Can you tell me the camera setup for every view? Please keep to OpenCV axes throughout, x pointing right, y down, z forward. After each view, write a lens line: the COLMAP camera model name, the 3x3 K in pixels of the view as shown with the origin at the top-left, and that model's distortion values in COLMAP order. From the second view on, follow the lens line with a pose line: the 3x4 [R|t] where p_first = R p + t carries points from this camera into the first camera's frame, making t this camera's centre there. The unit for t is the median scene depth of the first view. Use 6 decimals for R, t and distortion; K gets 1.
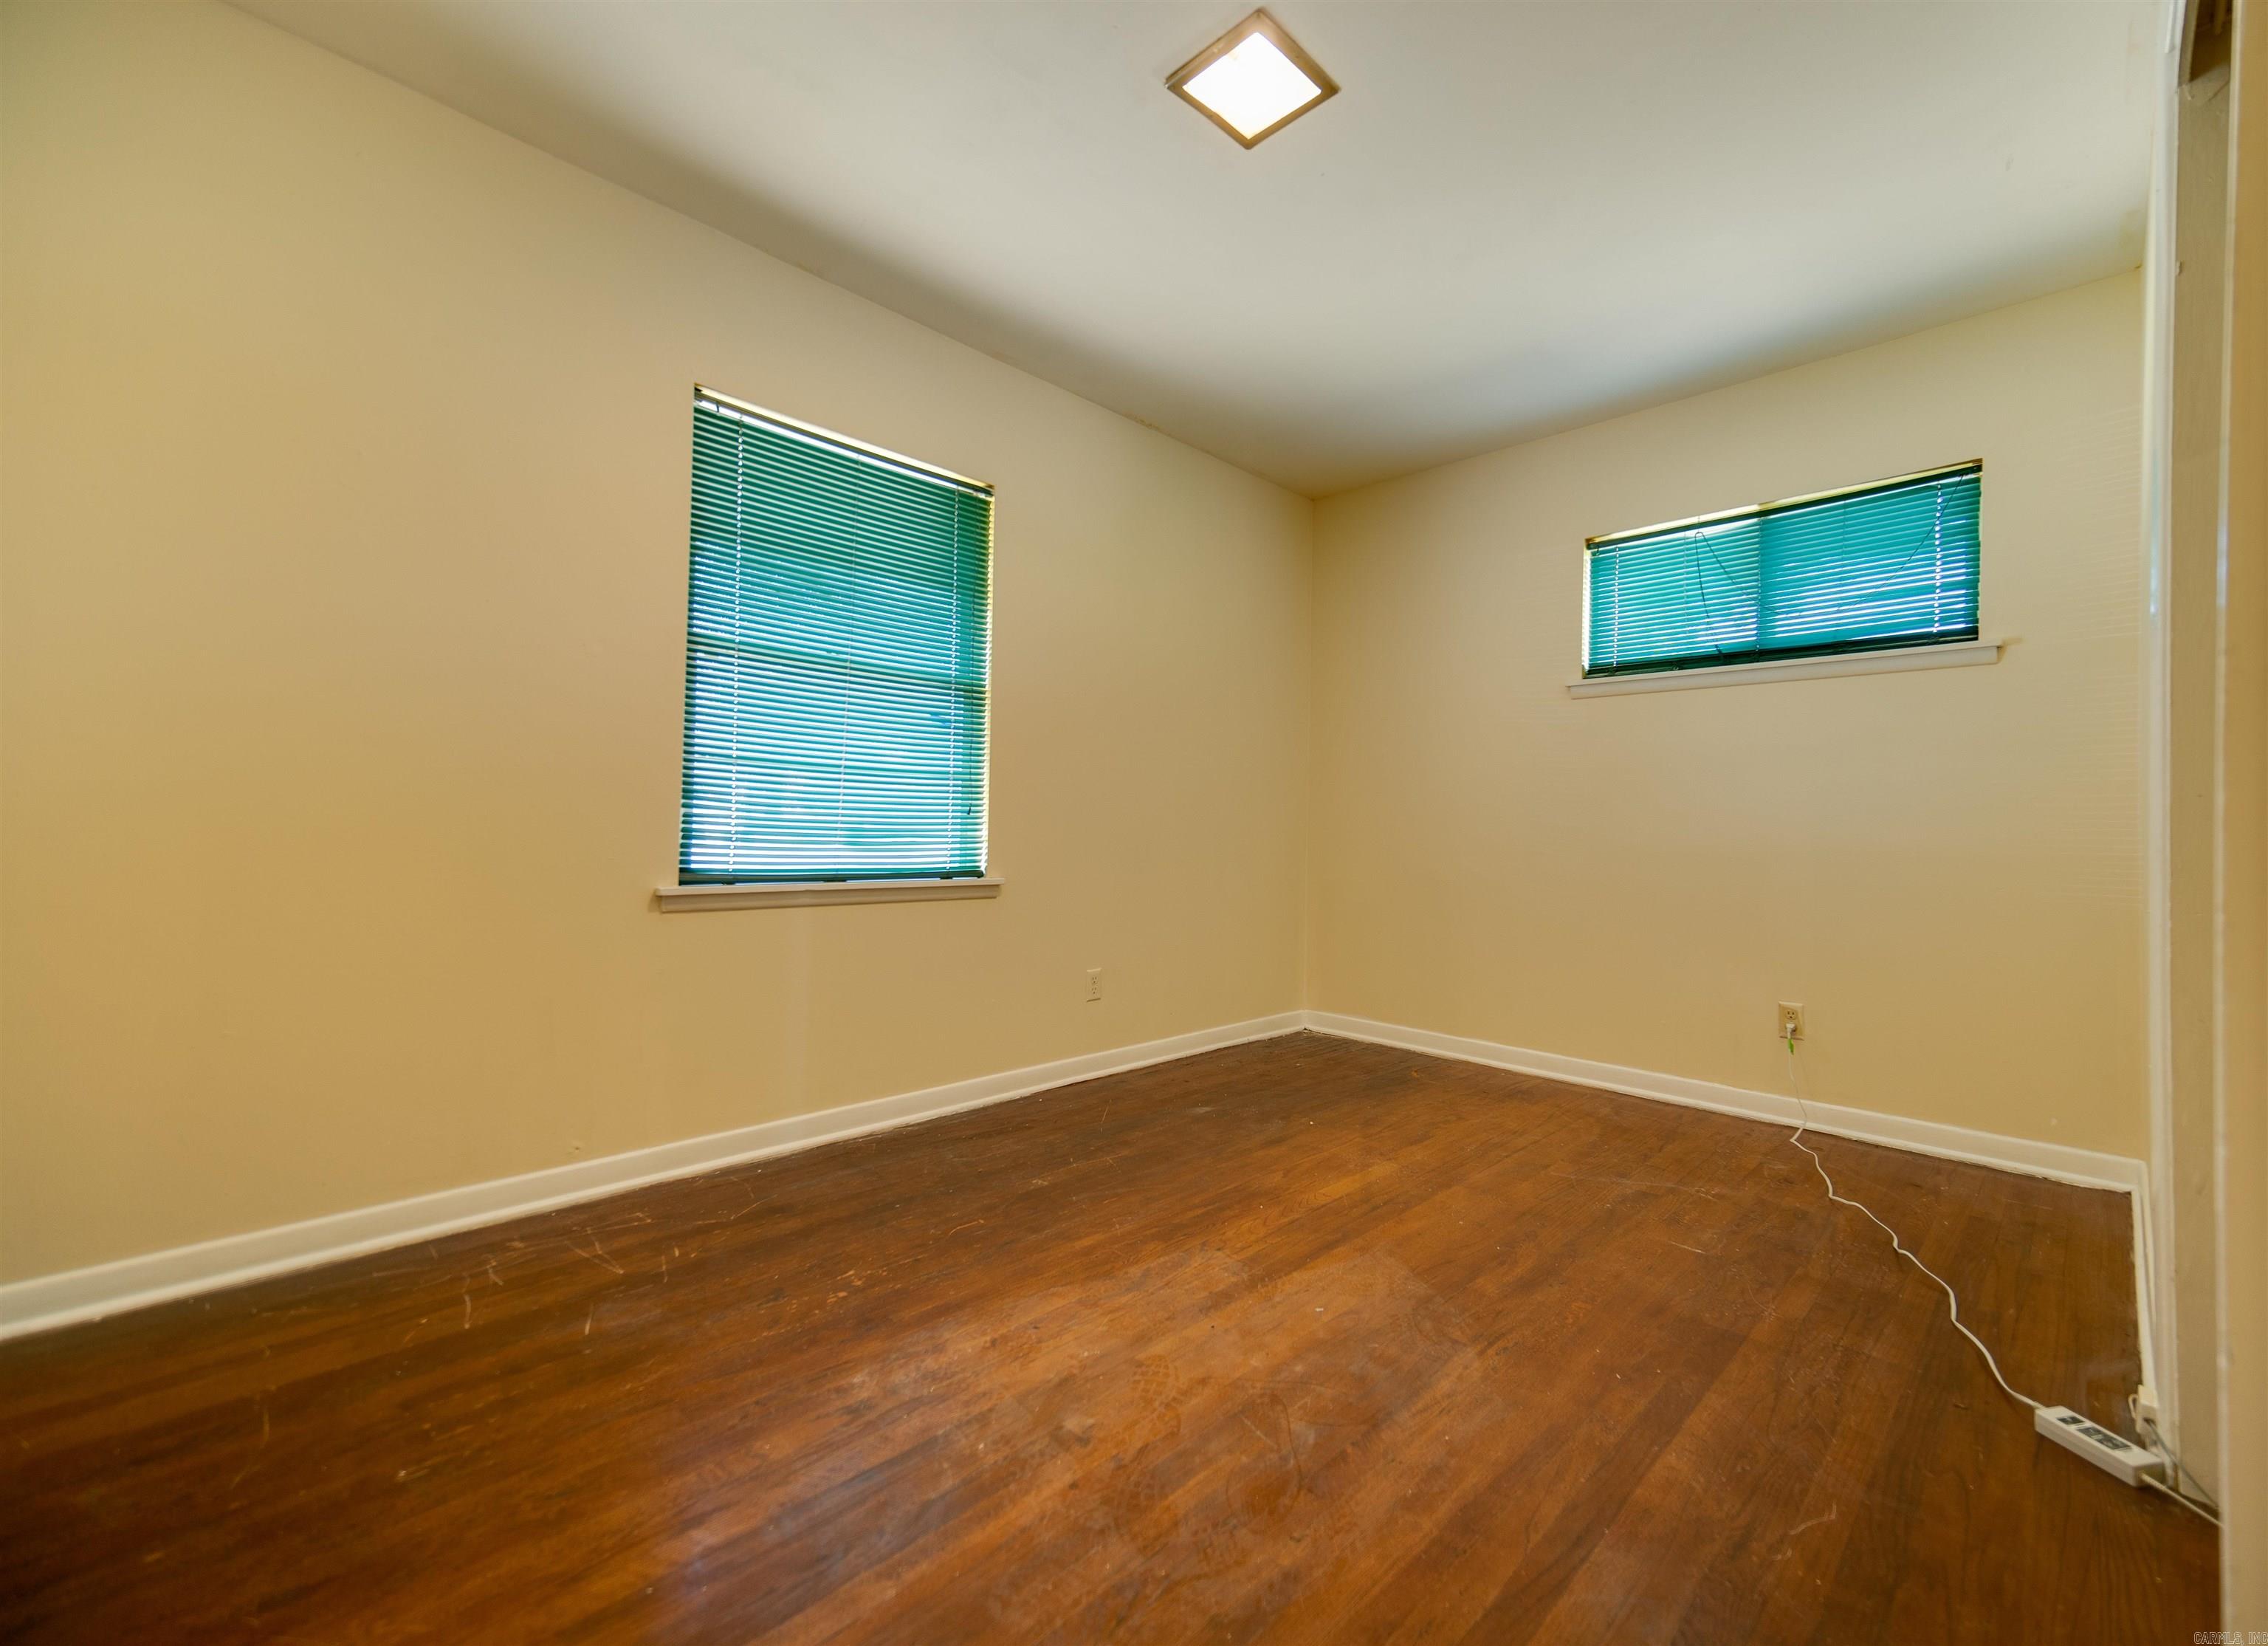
lens RADIAL K [[953.8, 0, 1133.5], [0, 953.8, 827.2], [0, 0, 1]] dist [-0.002933, -0.000178]
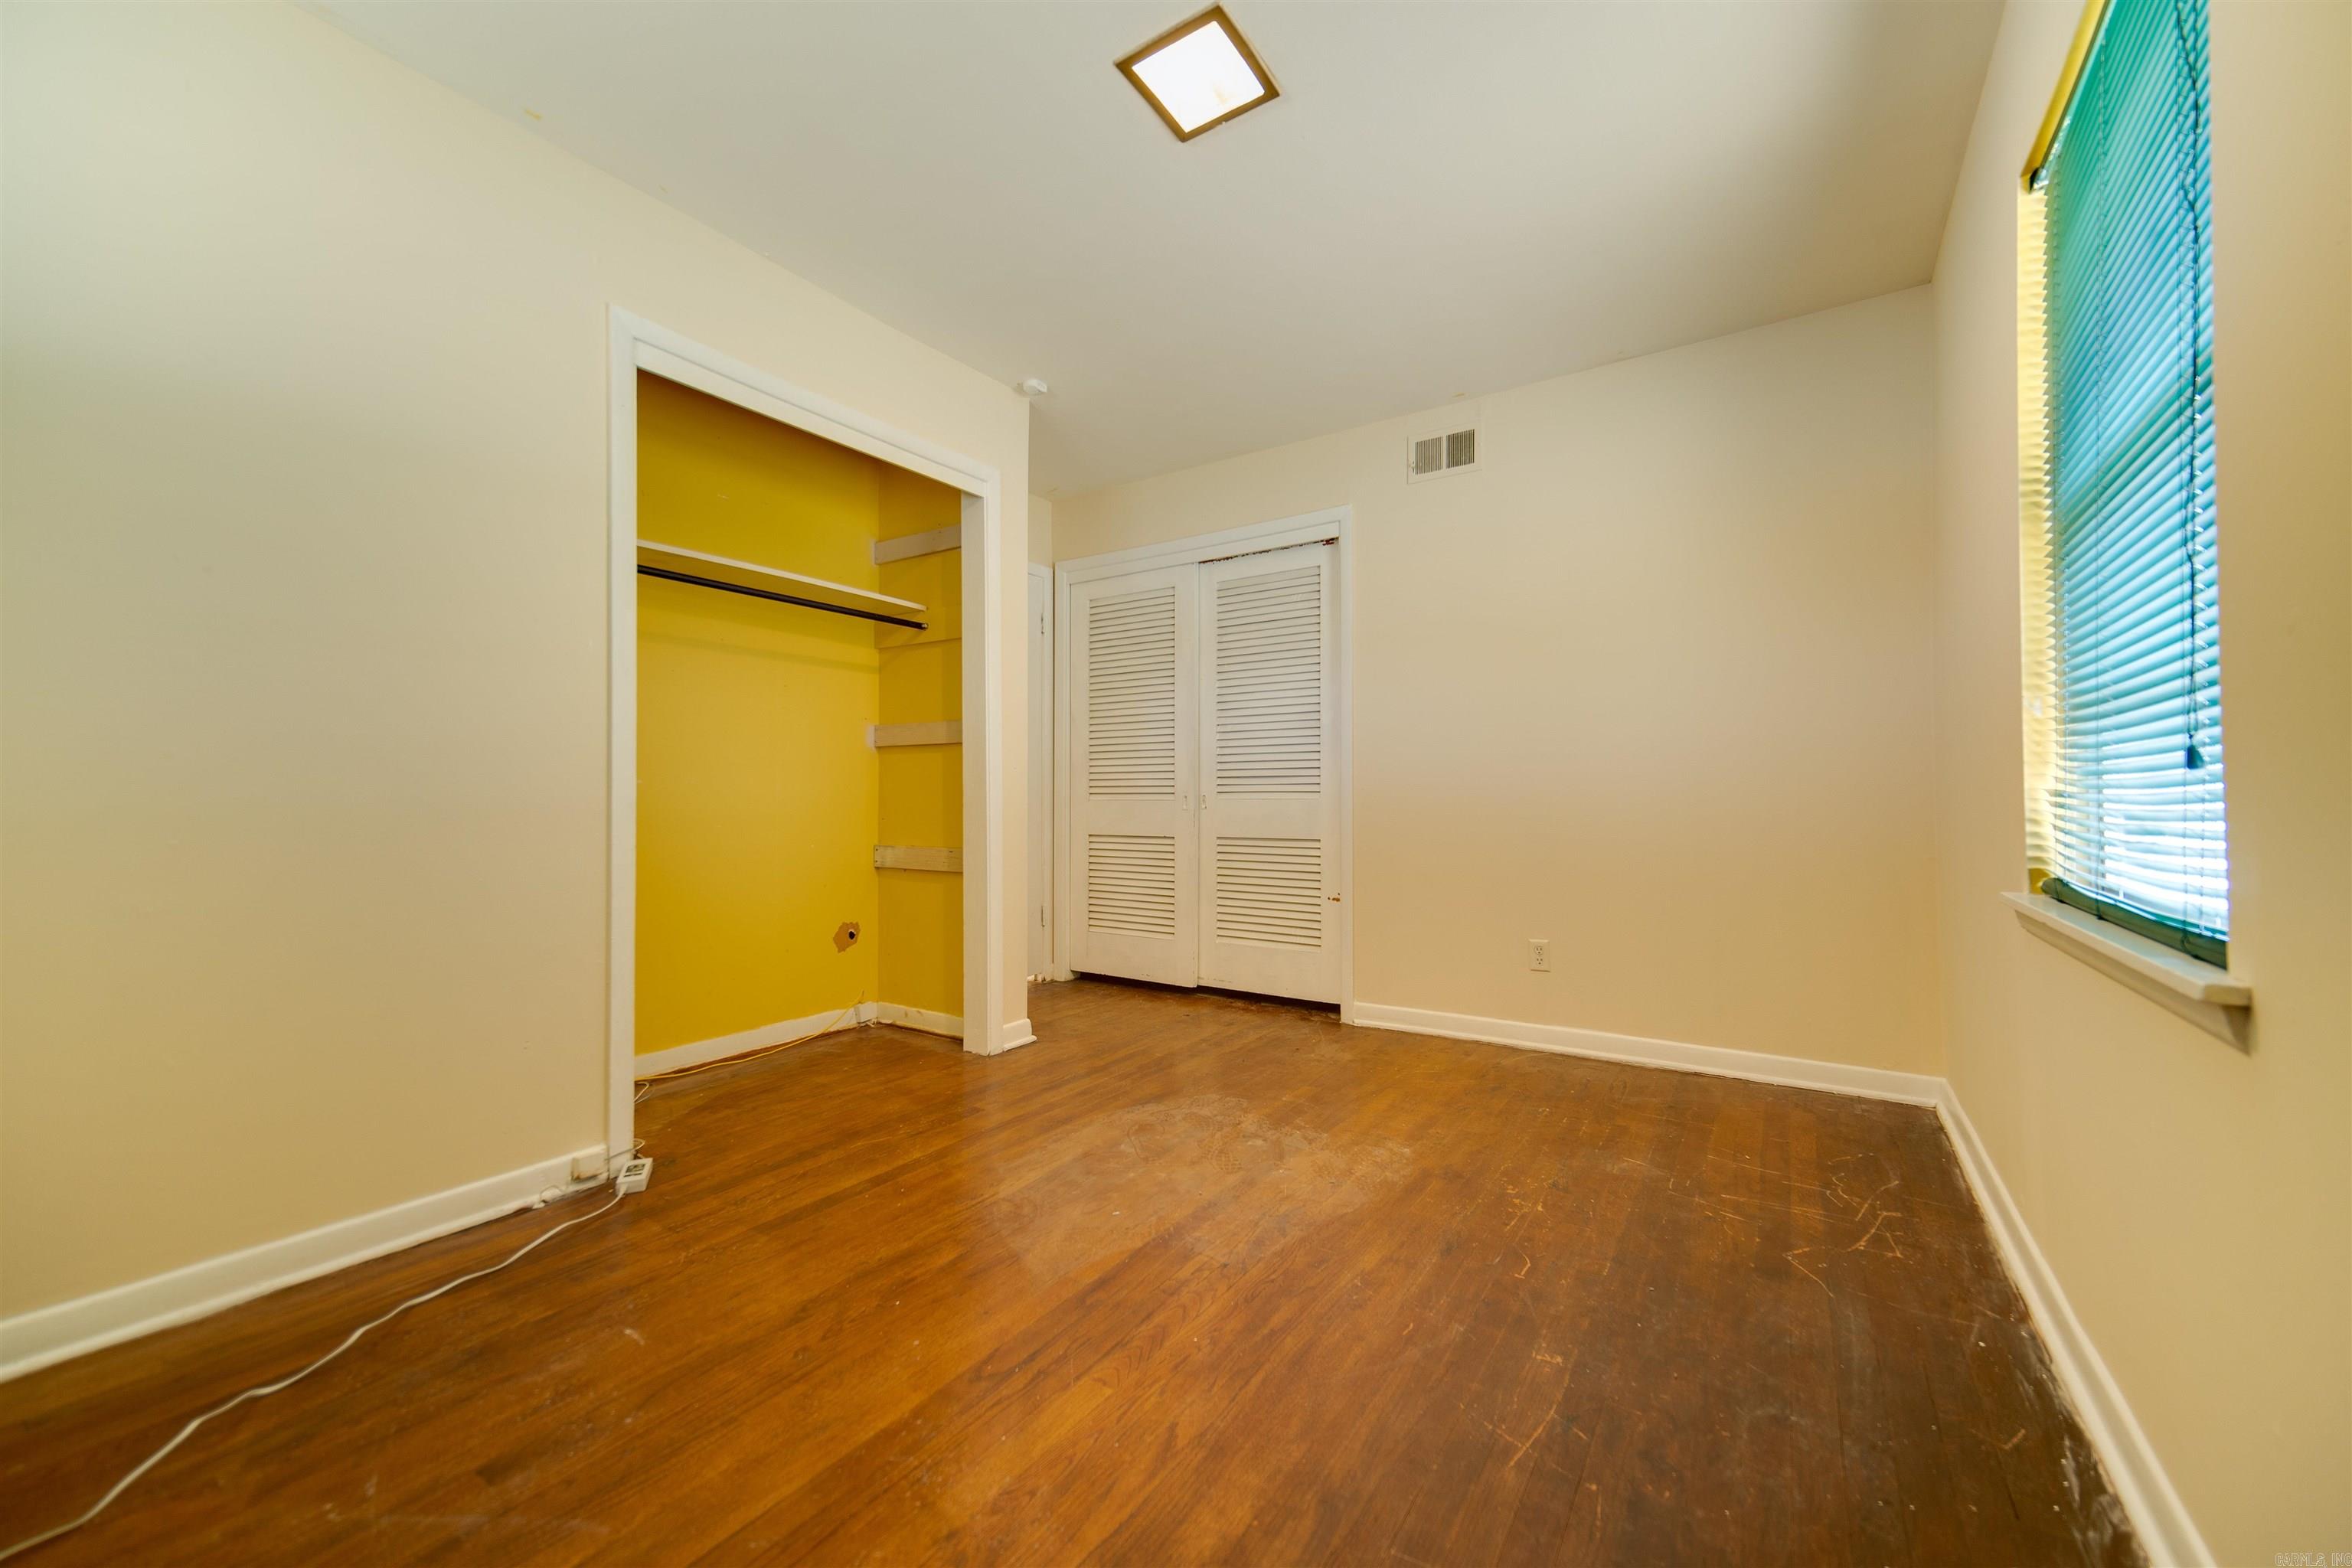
lens RADIAL K [[929.1, 0, 1175.9], [0, 929.1, 788.9], [0, 0, 1]] dist [0.026337, -0.003091]
pose [[-0.970070, -0.019339, -0.242052, 0.377230], [-0.015263, 0.999709, -0.018703, 0.014158], [0.242343, -0.014449, -0.970083, 1.959149]]
